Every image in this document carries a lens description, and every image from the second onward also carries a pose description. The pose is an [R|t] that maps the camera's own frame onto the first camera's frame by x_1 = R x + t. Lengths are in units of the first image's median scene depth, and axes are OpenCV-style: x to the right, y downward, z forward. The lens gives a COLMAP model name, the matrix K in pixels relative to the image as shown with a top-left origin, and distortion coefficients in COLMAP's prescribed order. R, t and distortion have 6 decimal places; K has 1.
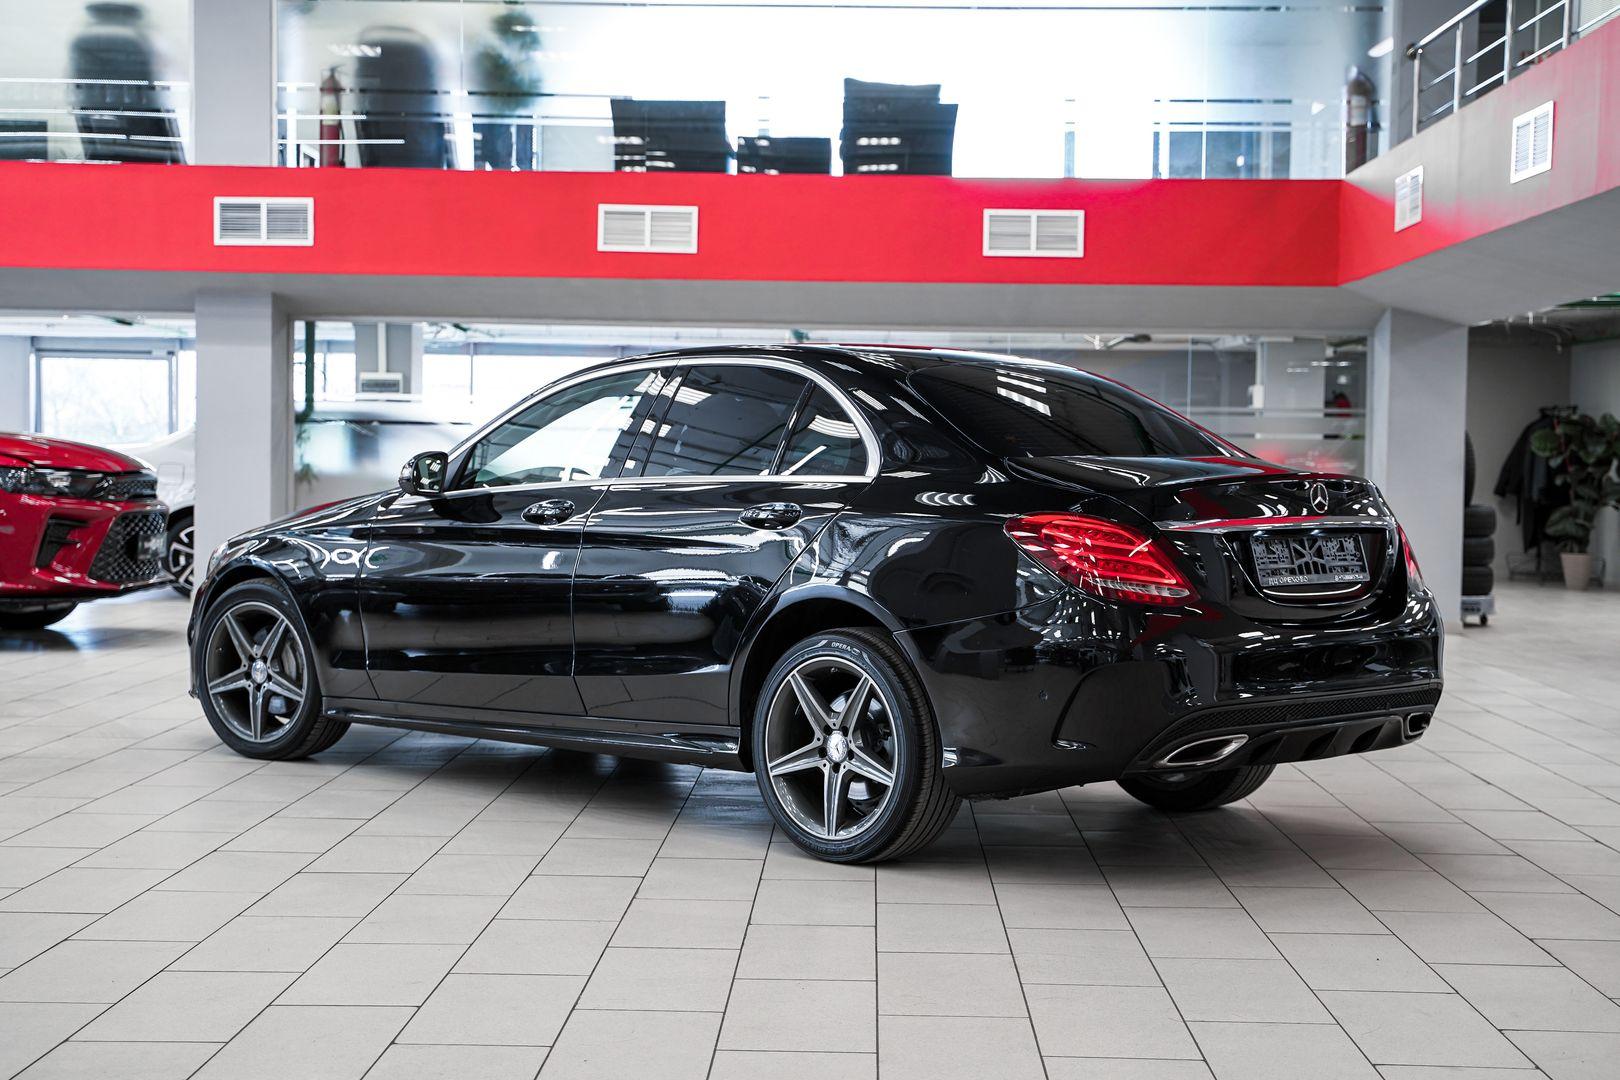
lens RADIAL K [[2392.4, 0, 810.0], [0, 2392.4, 540.0], [0, 0, 1]] dist [0.052694, 0.039076]
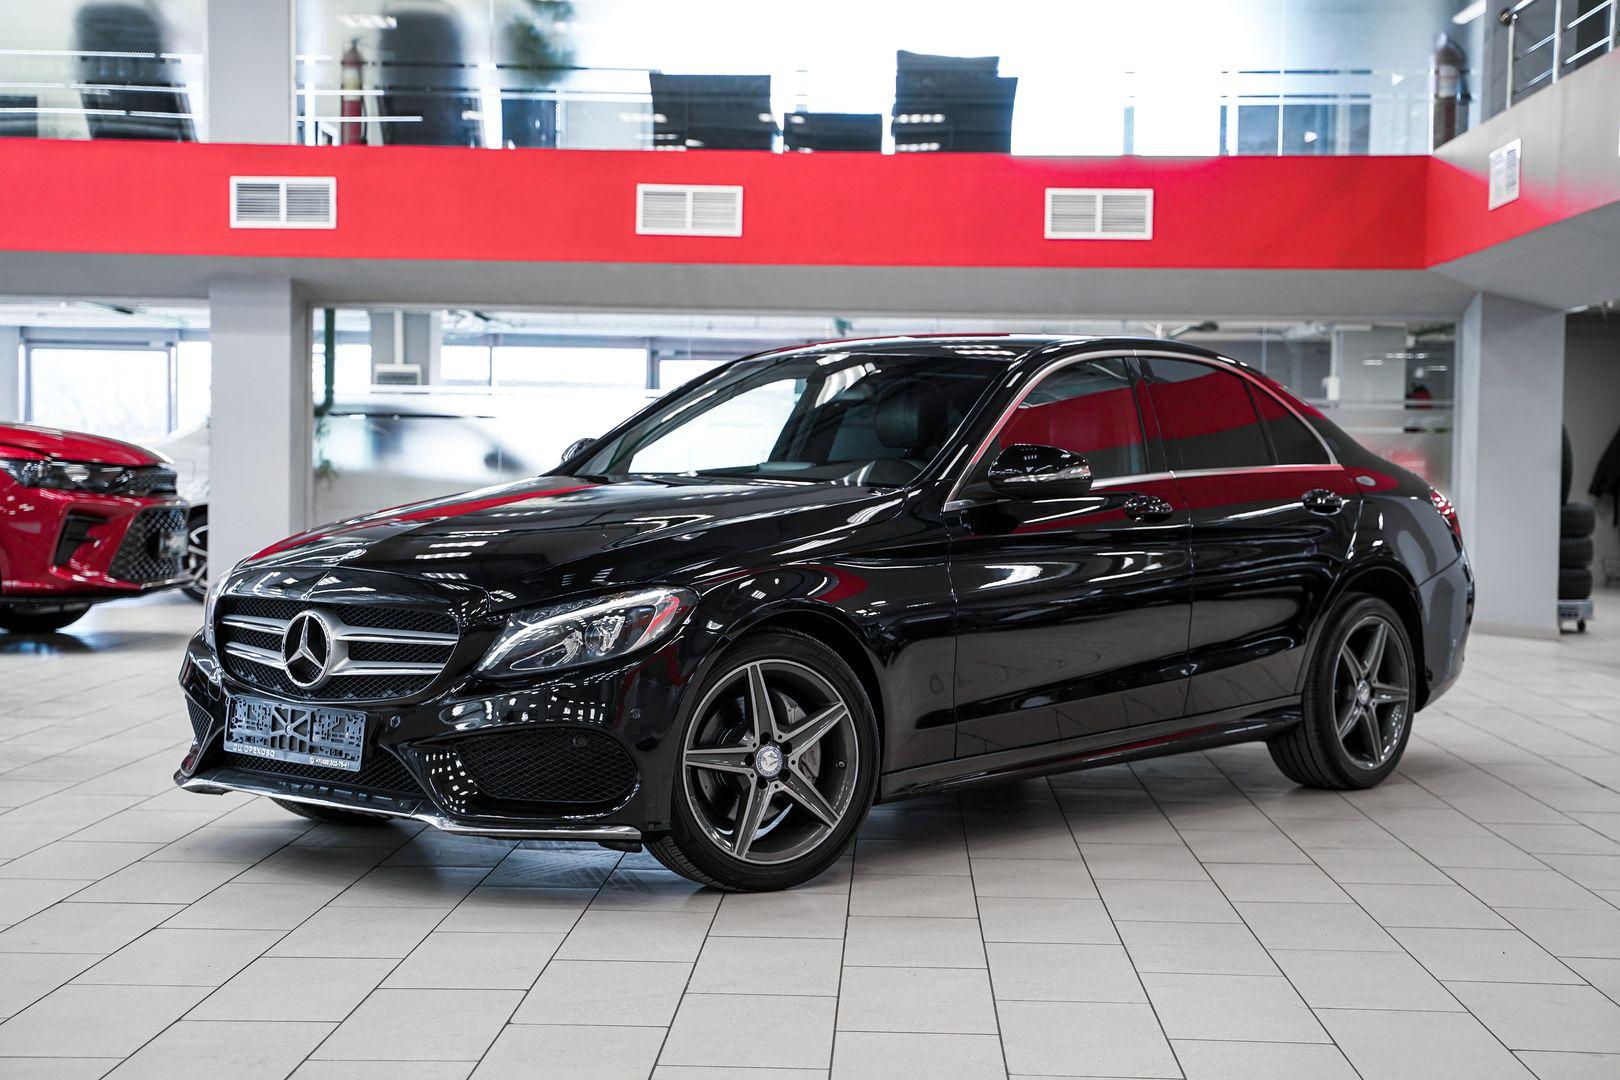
lens RADIAL K [[2579.7, 0, 795.7], [0, 2579.7, 539.9], [0, 0, 1]] dist [0.121696, 0.048631]
pose [[0.999903, 0.000184, -0.013933, -0.011071], [-0.000240, 0.999992, -0.004054, 0.004060], [0.013932, 0.004057, 0.999895, -0.018220]]
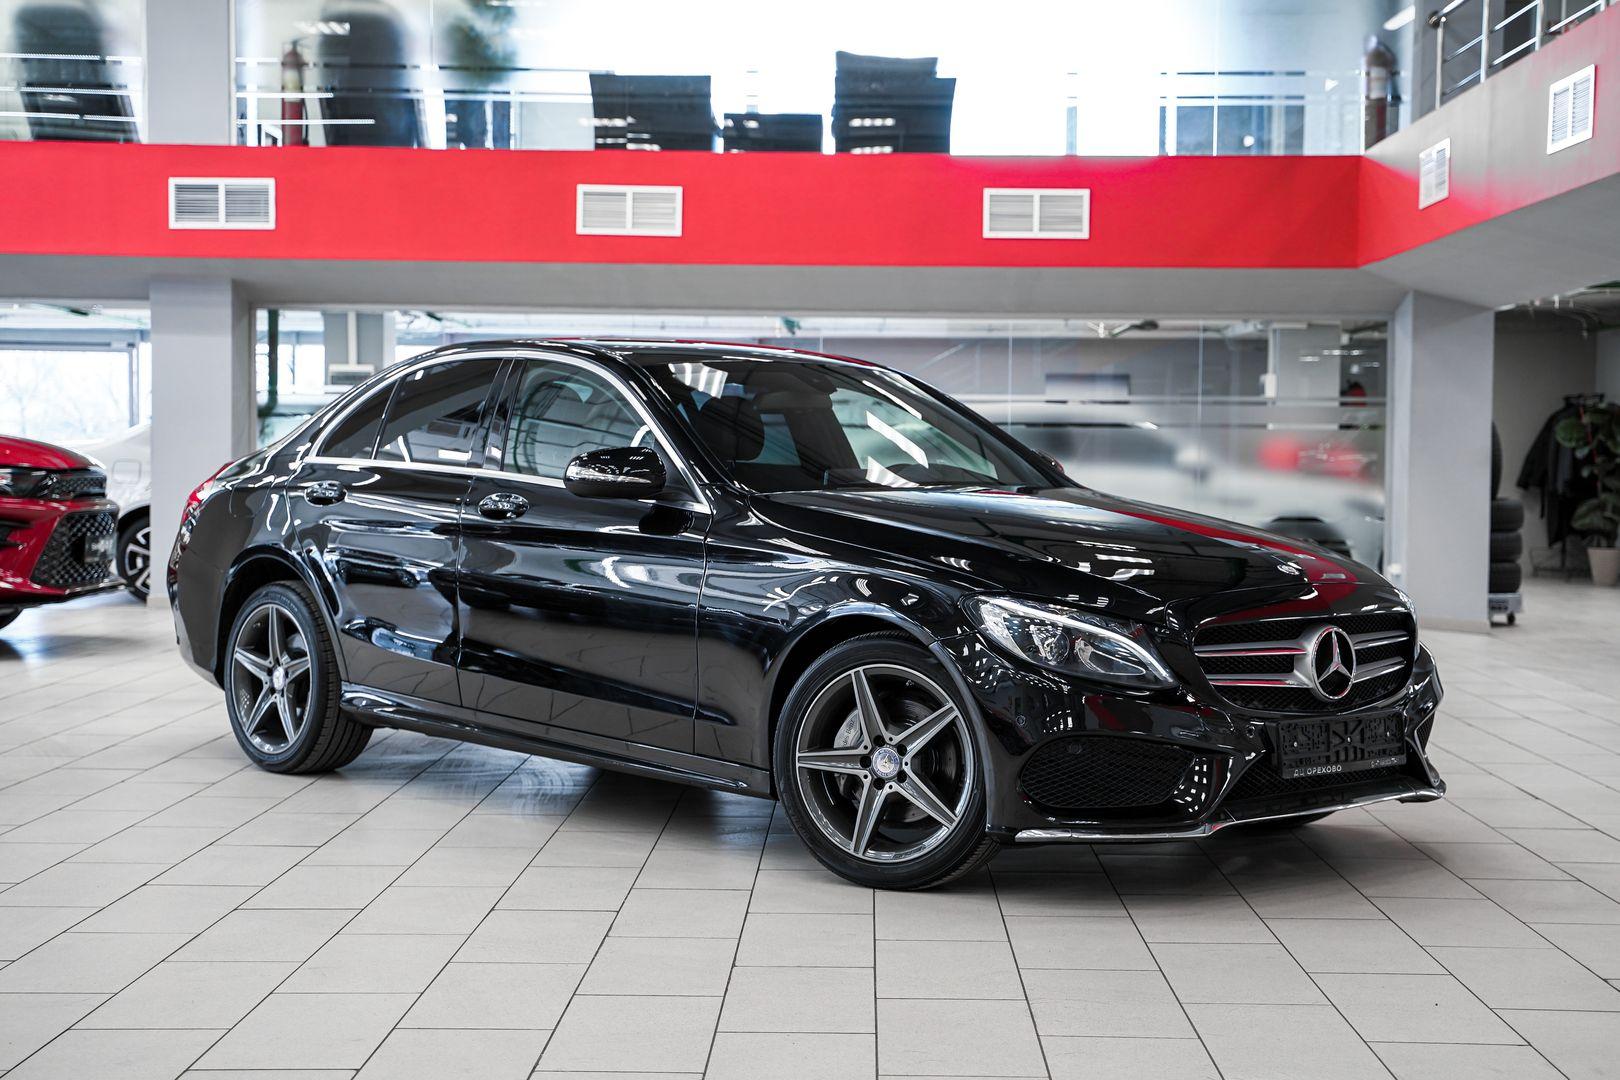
lens RADIAL K [[2452.6, 0, 823.1], [0, 2452.6, 538.0], [0, 0, 1]] dist [0.080745, 0.079811]
pose [[0.999957, -0.004749, 0.007967, 0.000521], [0.004749, 0.999989, 0.000083, -0.000096], [-0.007967, -0.000046, 0.999968, 0.026354]]
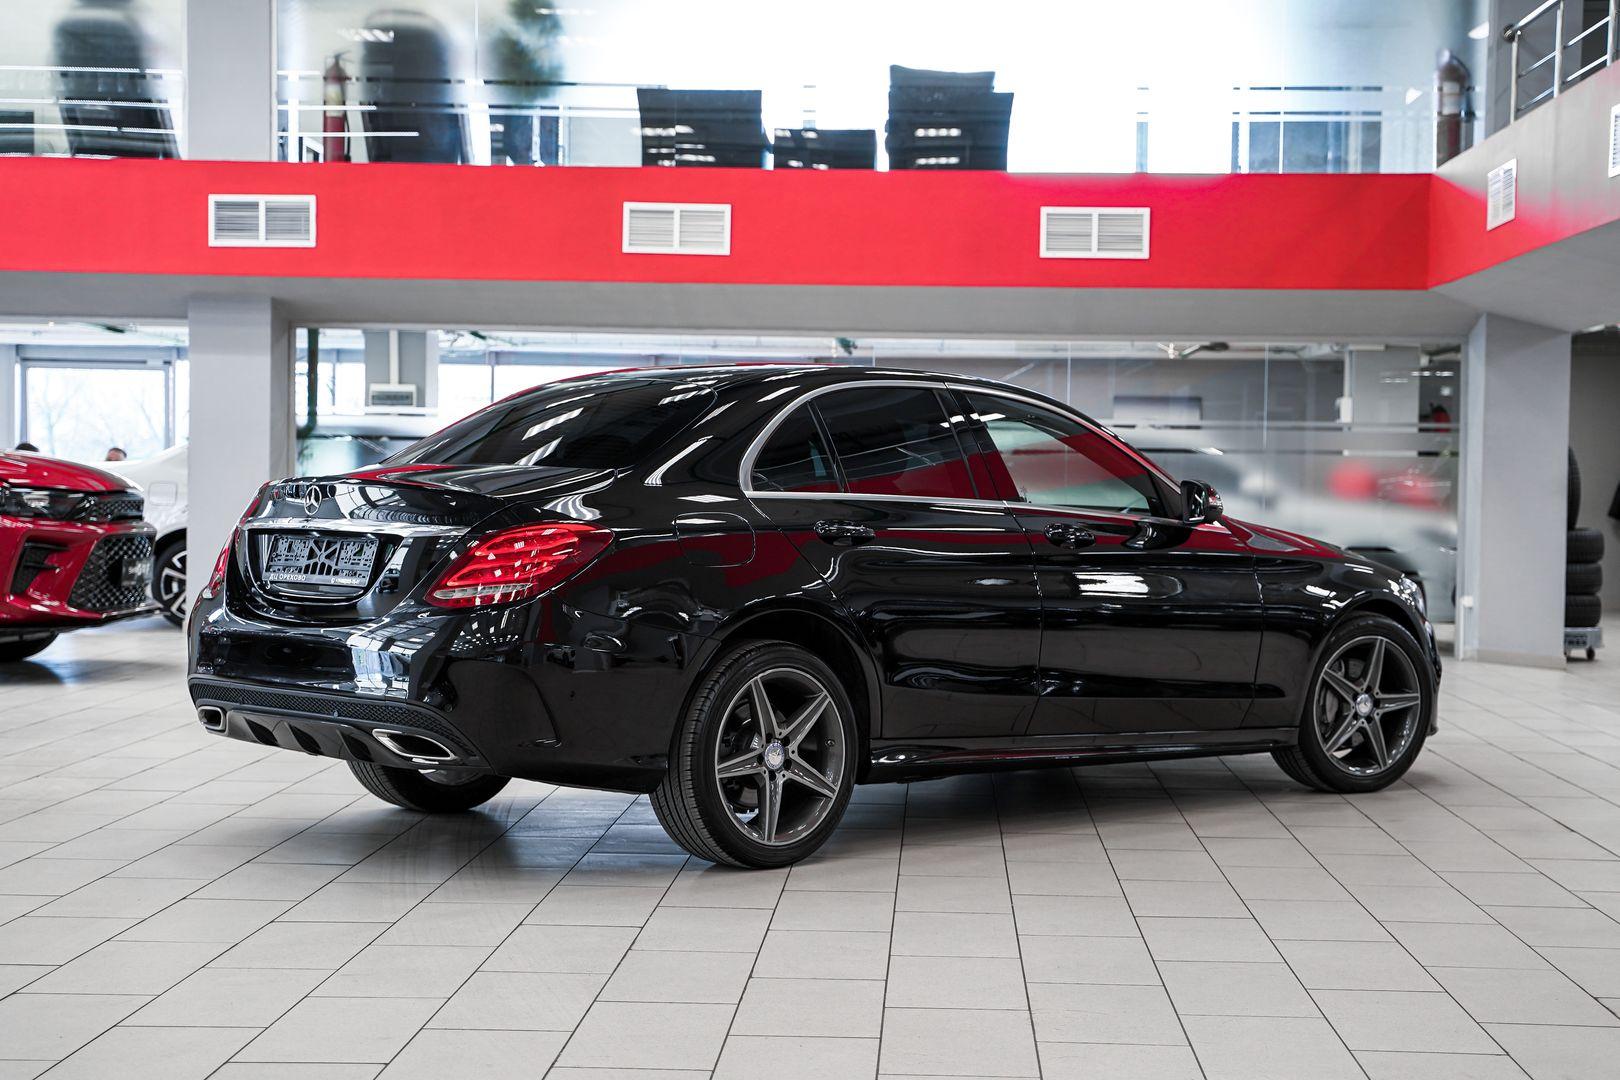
lens RADIAL K [[2607.9, 0, 829.6], [0, 2607.9, 544.7], [0, 0, 1]] dist [0.087431, 0.057216]
pose [[0.999866, 0.000783, -0.016381, 0.007517], [-0.000919, 0.999966, -0.008248, 0.000242], [0.016373, 0.008262, 0.999832, -0.005436]]
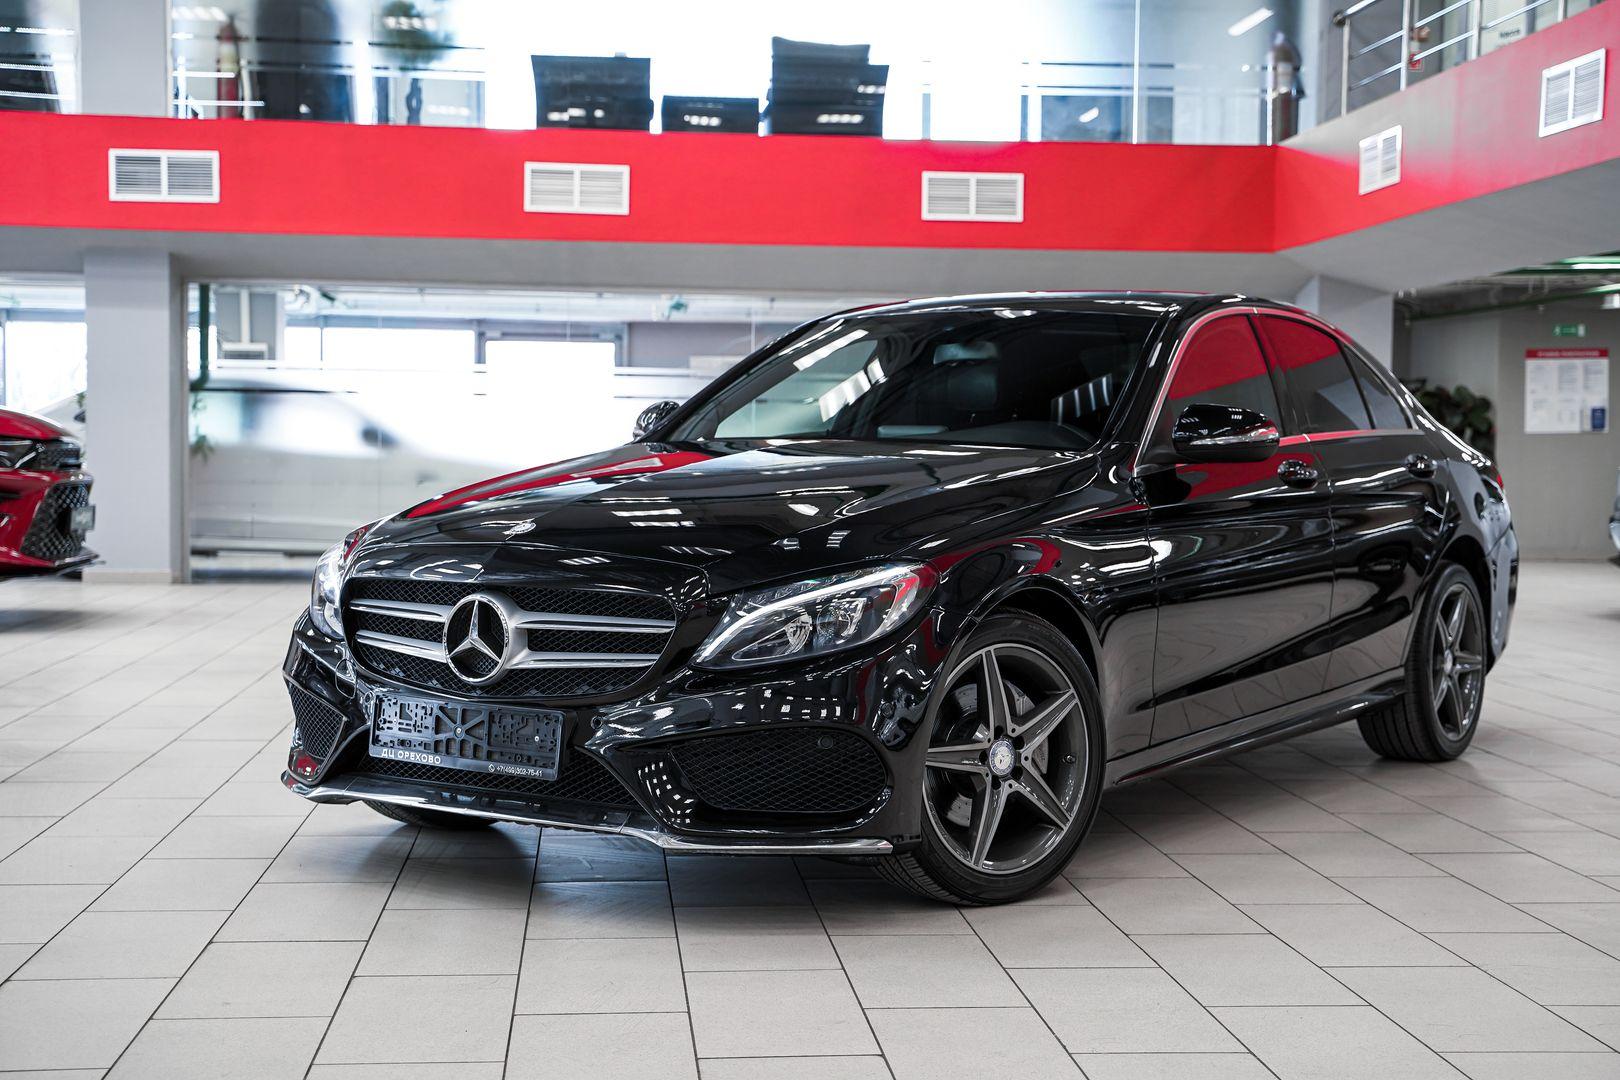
lens RADIAL K [[2299.5, 0, 810.0], [0, 2299.5, 540.0], [0, 0, 1]] dist [0.074872, 0.078944]
pose [[0.993213, -0.008243, 0.116016, -0.080042], [0.007293, 0.999936, 0.008611, 0.003785], [-0.116079, -0.007707, 0.993210, 0.065700]]
